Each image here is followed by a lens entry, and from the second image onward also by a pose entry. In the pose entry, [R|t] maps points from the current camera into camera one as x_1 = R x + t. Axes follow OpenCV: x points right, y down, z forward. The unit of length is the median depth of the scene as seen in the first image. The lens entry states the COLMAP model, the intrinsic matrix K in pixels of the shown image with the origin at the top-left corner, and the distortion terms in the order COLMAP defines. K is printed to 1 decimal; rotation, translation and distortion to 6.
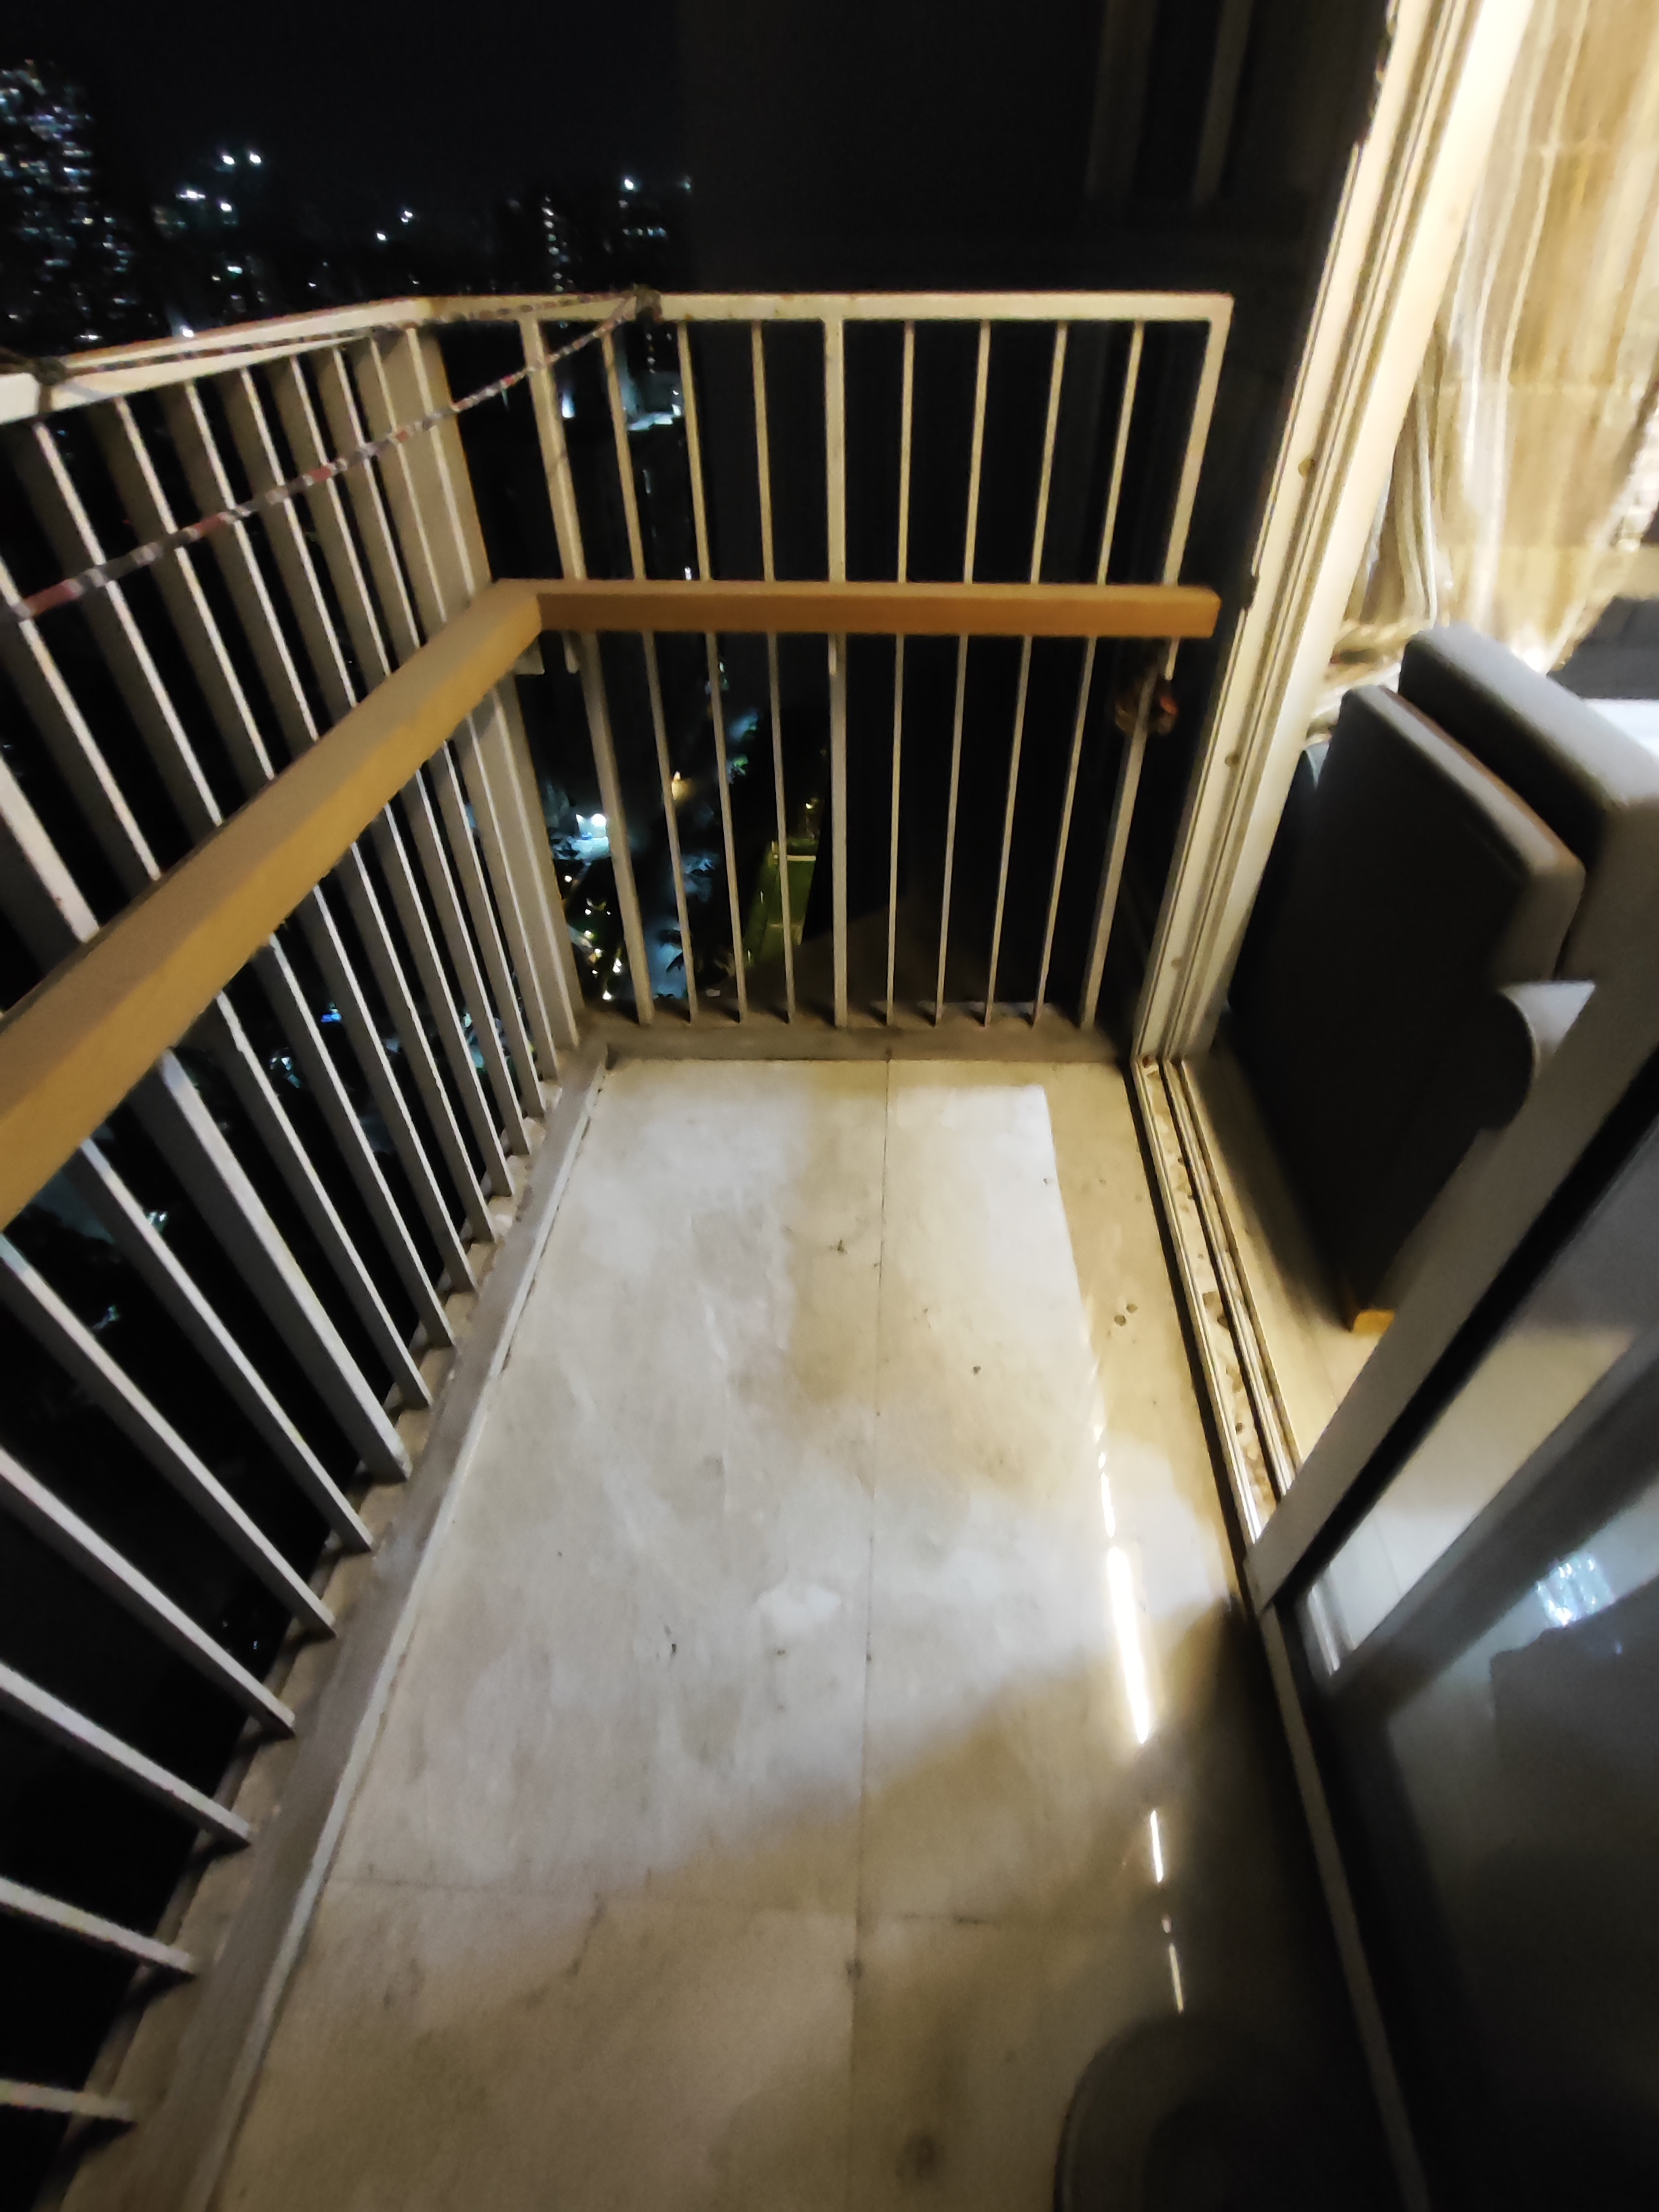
lens RADIAL K [[1009.2, 0, 844.6], [0, 1009.2, 1117.2], [0, 0, 1]] dist [-0.012322, 0.011745]
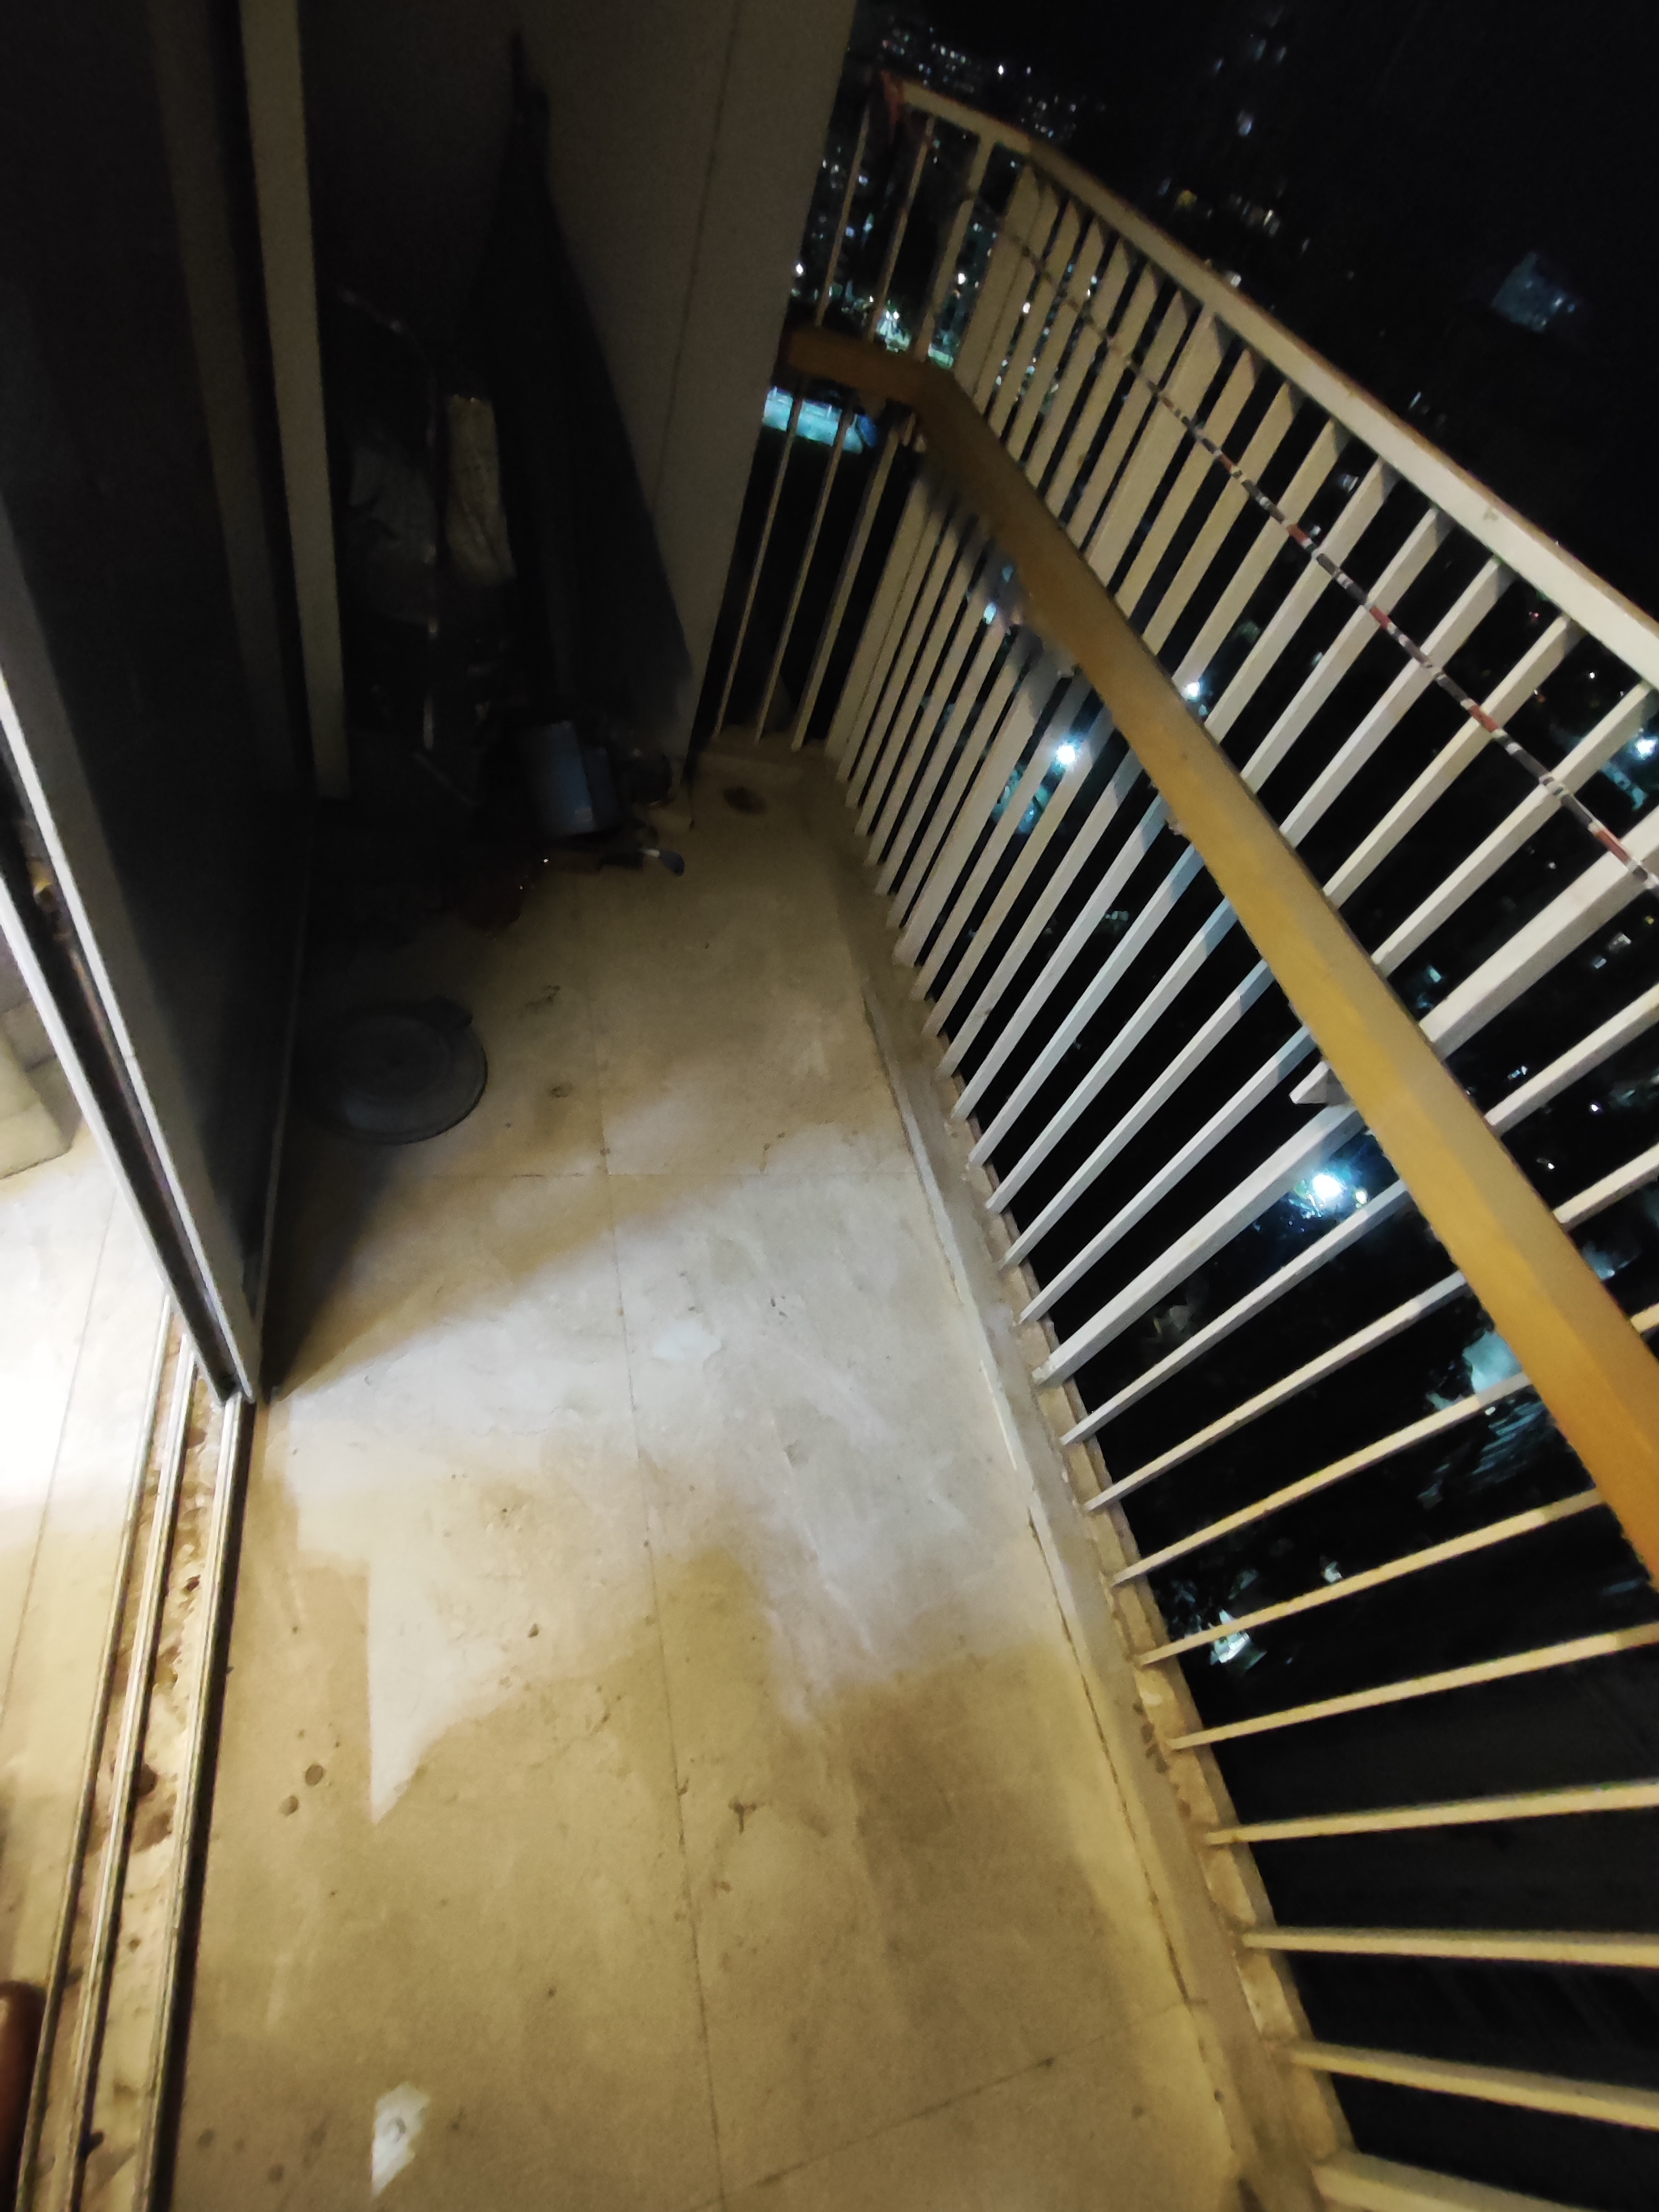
lens RADIAL K [[1009.2, 0, 844.6], [0, 1009.2, 1117.2], [0, 0, 1]] dist [-0.012322, 0.011745]
pose [[-0.911721, 0.041136, -0.408744, 0.261341], [-0.410776, -0.103840, 0.905804, -0.643475], [-0.005183, 0.993743, 0.111571, 0.611474]]
